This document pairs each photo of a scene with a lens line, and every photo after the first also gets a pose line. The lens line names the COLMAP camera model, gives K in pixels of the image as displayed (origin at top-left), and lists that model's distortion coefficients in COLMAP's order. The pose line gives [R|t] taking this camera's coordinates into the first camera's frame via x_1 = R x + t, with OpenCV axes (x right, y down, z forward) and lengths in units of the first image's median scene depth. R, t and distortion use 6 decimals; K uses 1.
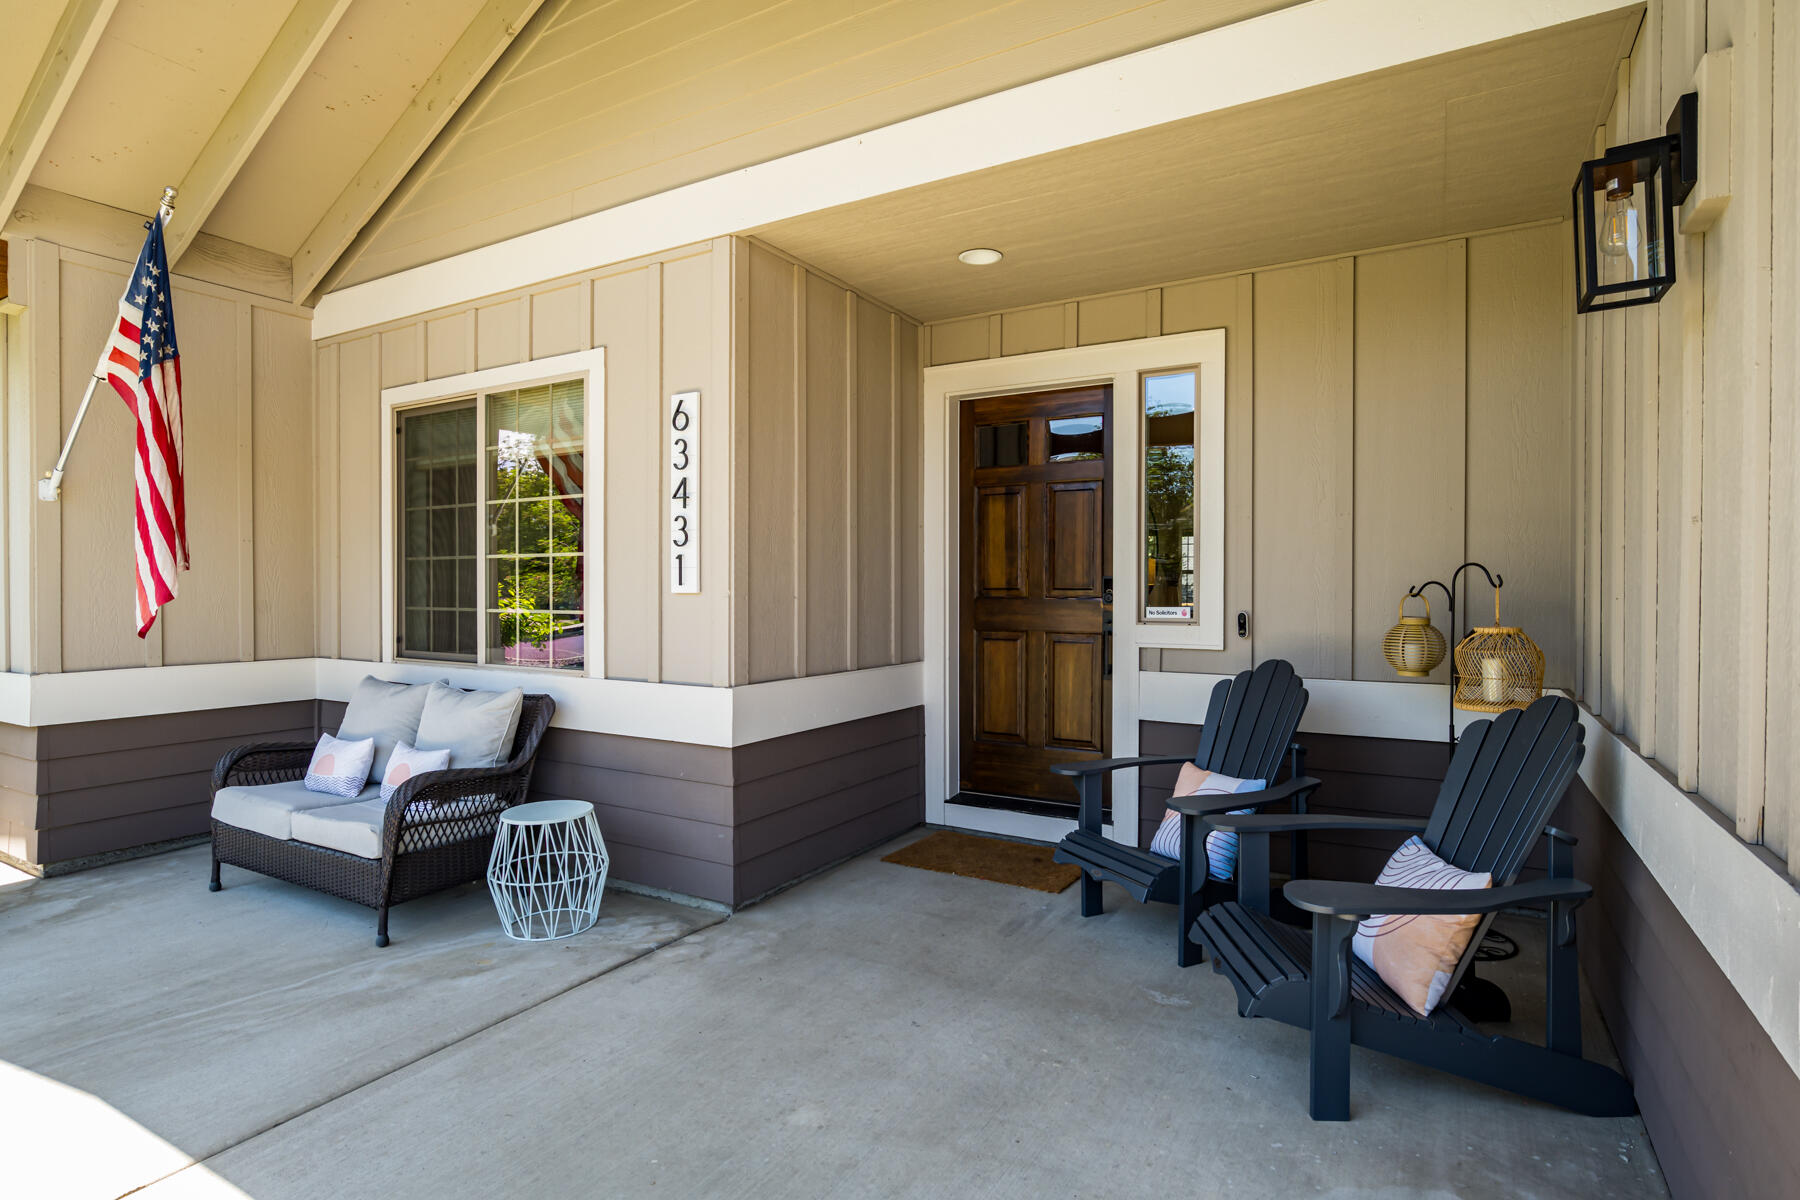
lens RADIAL K [[888.2, 0, 877.4], [0, 888.2, 588.9], [0, 0, 1]] dist [-0.003552, 0.000080]
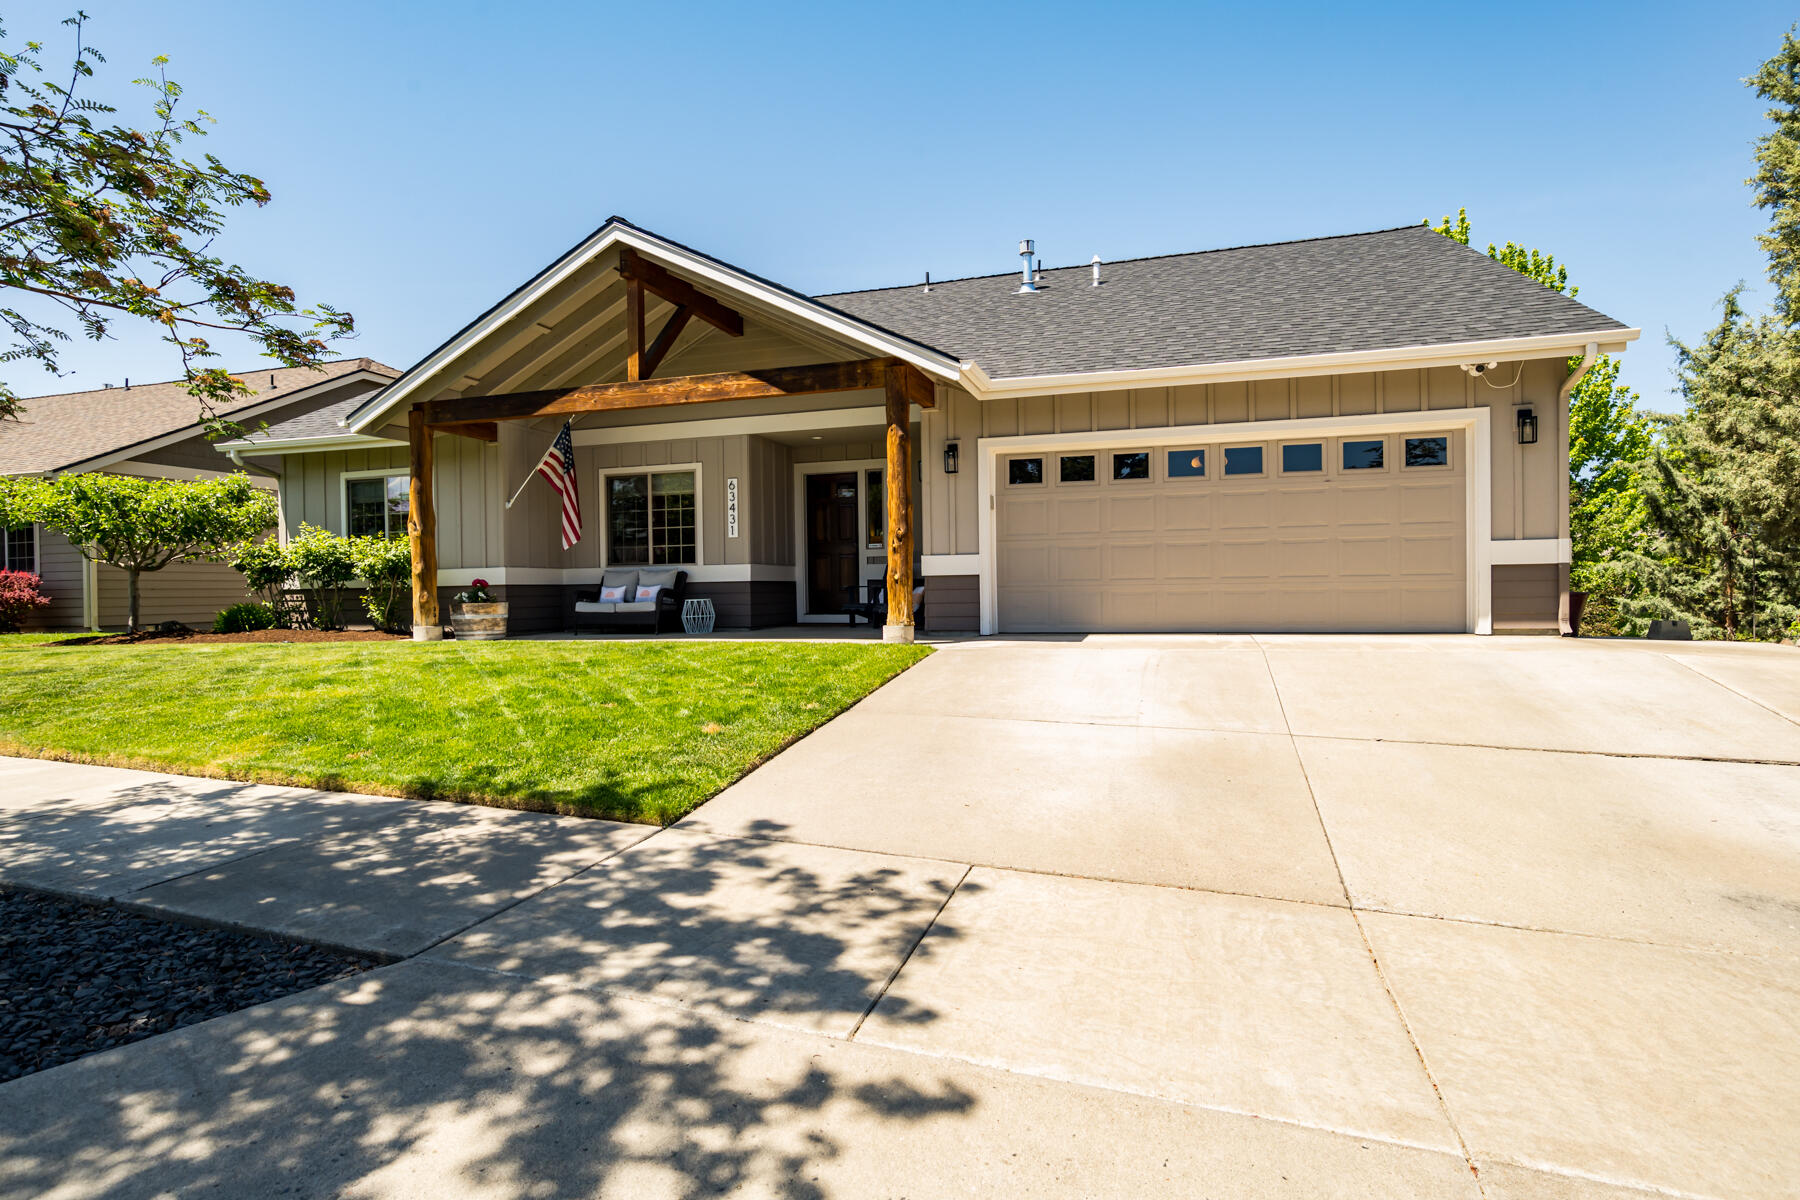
lens RADIAL K [[901.3, 0, 903.2], [0, 901.3, 594.2], [0, 0, 1]] dist [-0.004723, -0.000022]
pose [[0.963779, -0.019781, 0.265966, -0.476562], [0.019447, 0.999803, 0.003892, 0.205503], [-0.265990, 0.001421, 0.963975, -2.316056]]
